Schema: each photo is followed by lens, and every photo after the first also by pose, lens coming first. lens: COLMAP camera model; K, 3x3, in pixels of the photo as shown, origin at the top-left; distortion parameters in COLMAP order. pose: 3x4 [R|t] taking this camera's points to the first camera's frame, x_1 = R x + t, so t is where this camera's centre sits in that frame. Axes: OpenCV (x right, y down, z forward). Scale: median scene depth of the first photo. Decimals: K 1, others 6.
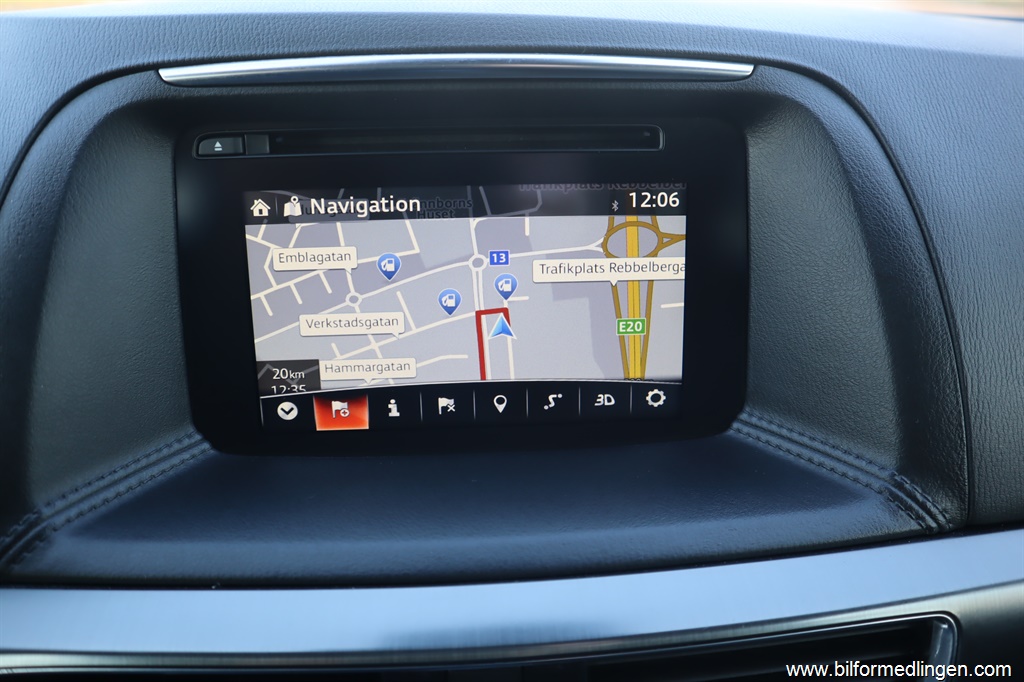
lens RADIAL K [[710.3, 0, 510.6], [0, 710.3, 341.2], [0, 0, 1]] dist [-0.121022, 0.073637]
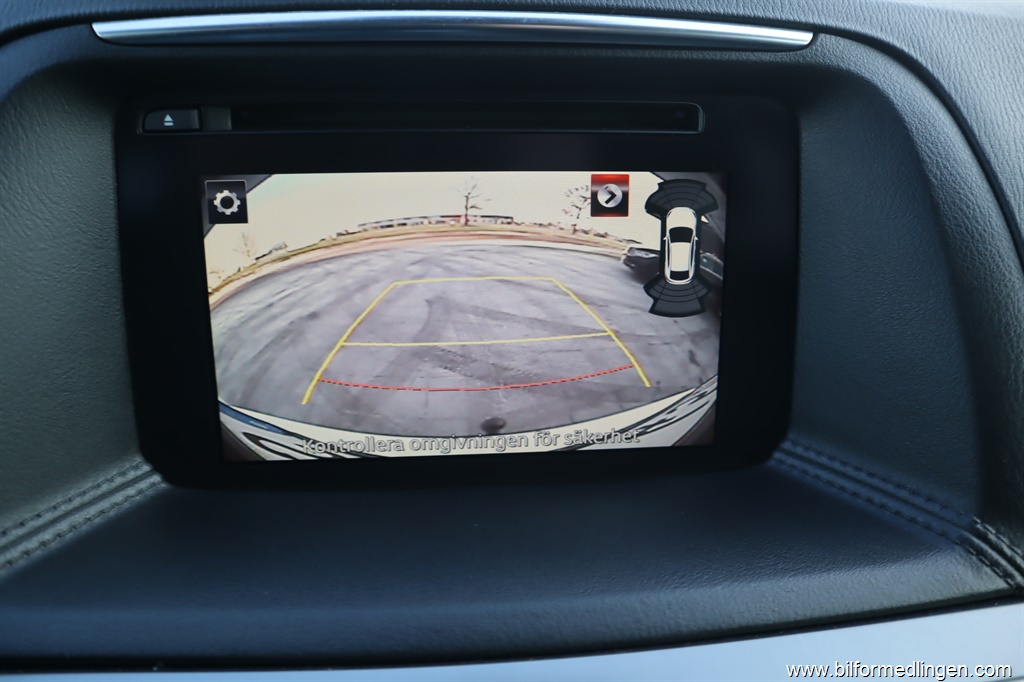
lens RADIAL K [[710.3, 0, 510.6], [0, 710.3, 341.2], [0, 0, 1]] dist [-0.121022, 0.073637]
pose [[0.999710, 0.007952, 0.022710, -0.032006], [-0.008214, 0.999900, 0.011483, -0.031582], [-0.022616, -0.011667, 0.999676, 0.172171]]
